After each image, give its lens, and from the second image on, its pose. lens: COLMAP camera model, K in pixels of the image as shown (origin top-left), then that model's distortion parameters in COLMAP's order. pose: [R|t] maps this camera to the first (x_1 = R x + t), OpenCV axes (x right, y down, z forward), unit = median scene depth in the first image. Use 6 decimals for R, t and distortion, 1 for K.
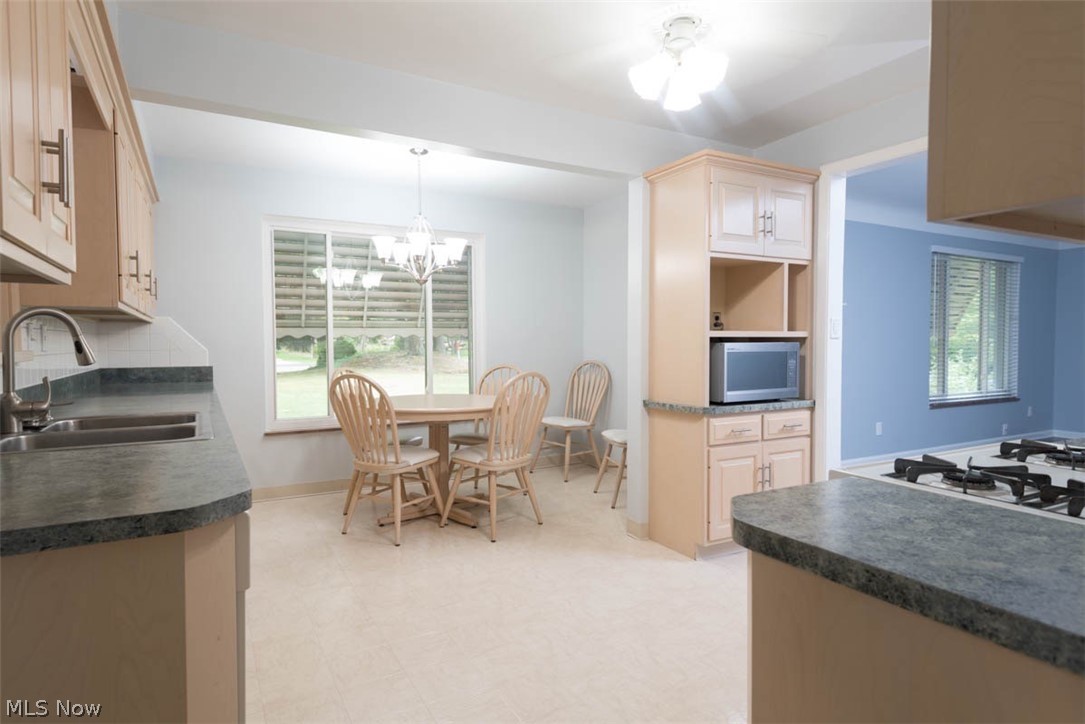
lens RADIAL K [[612.8, 0, 542.5], [0, 612.8, 362.0], [0, 0, 1]] dist [0.000734, 0.000075]
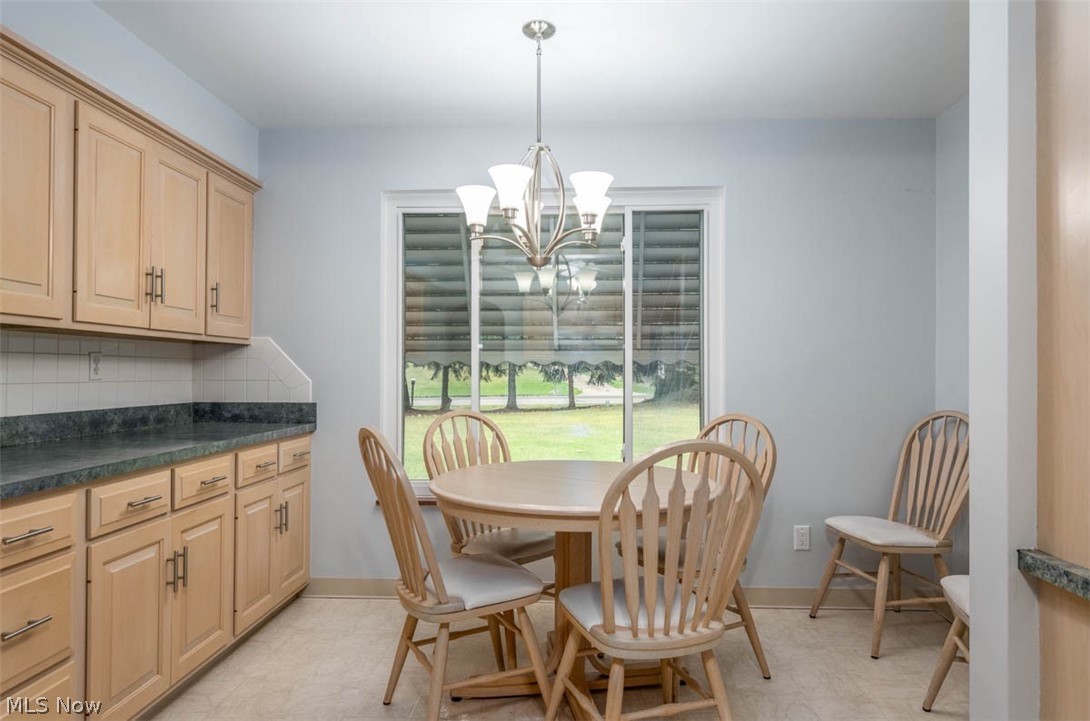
lens RADIAL K [[671.1, 0, 545.0], [0, 671.1, 360.5], [0, 0, 1]] dist [0.018470, -0.002018]
pose [[0.848482, -0.003374, -0.529214, 0.120686], [-0.022714, 0.998826, -0.042785, -0.015604], [0.528737, 0.048323, 0.847409, 0.466563]]
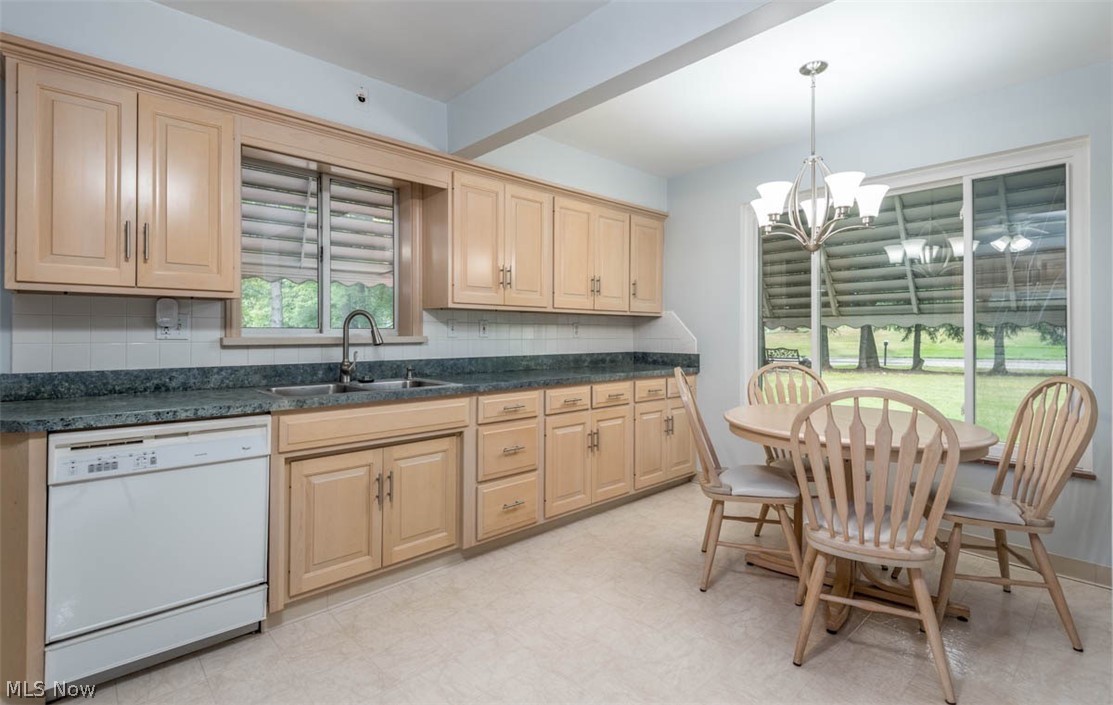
lens RADIAL K [[519.7, 0, 557.3], [0, 519.7, 327.3], [0, 0, 1]] dist [0.083292, -0.048807]
pose [[0.229798, -0.007545, -0.973209, 0.320689], [-0.034032, 0.999296, -0.015783, -0.017874], [0.972643, 0.036747, 0.229379, 0.541679]]
